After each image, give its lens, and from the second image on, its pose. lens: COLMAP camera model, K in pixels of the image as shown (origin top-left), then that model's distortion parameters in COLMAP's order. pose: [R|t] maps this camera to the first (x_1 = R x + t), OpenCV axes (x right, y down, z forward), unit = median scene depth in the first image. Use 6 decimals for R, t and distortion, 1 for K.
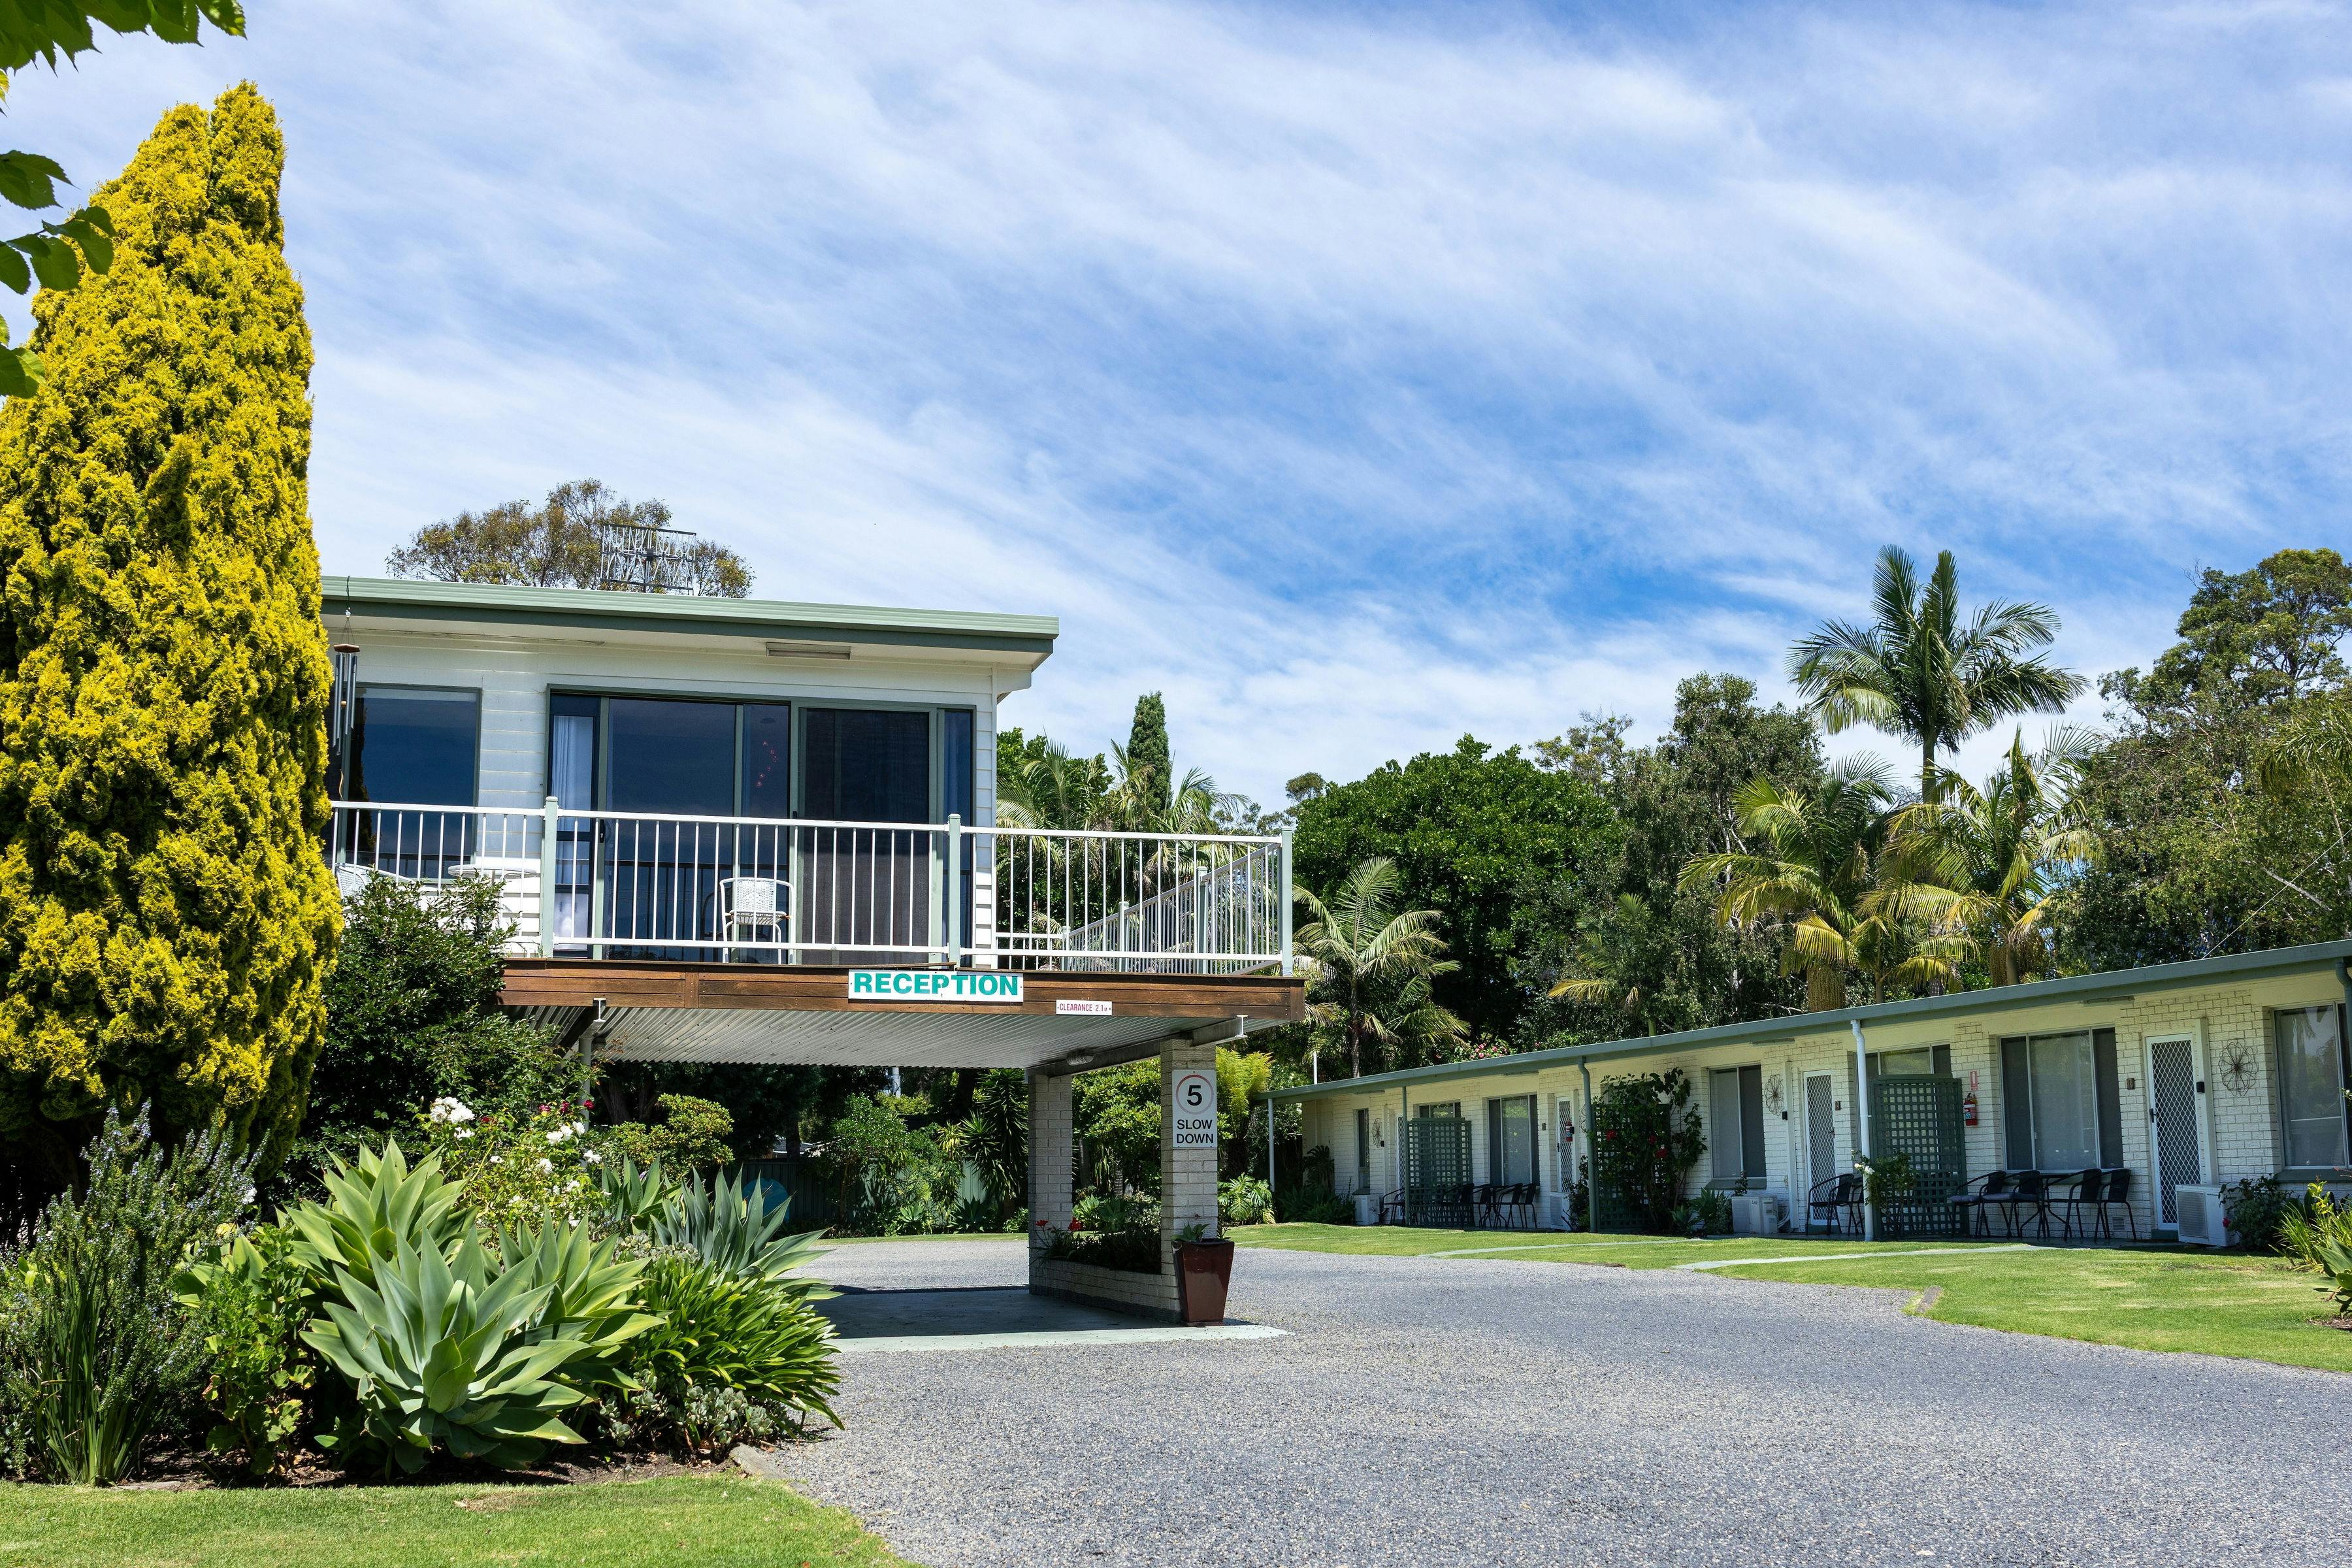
lens RADIAL K [[2505.1, 0, 1176.0], [0, 2505.1, 784.0], [0, 0, 1]] dist [-0.018602, 0.000534]
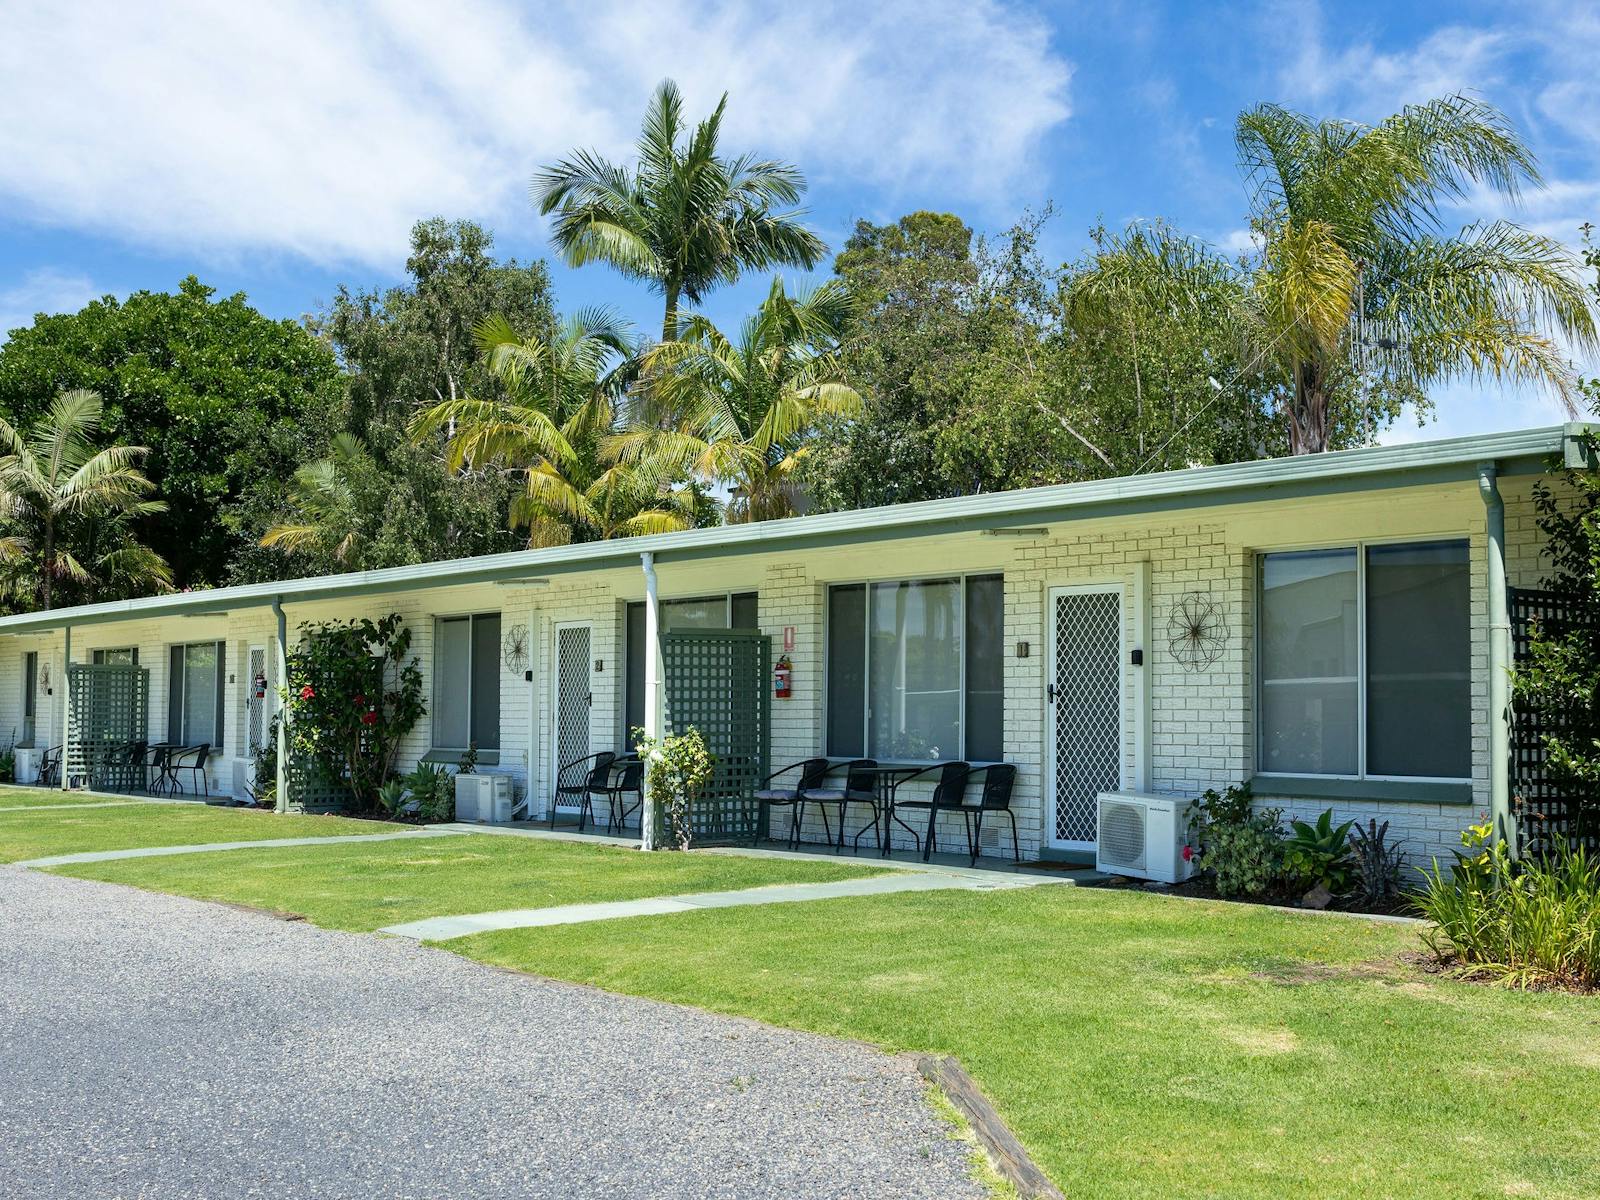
lens RADIAL K [[2070.0, 0, 800.0], [0, 2070.0, 600.0], [0, 0, 1]] dist [0.034411, 0.035051]
pose [[0.922177, 0.038766, 0.384822, 0.067262], [-0.077185, 0.993396, 0.084893, 0.045435], [-0.378989, -0.107989, 0.919079, 0.360449]]
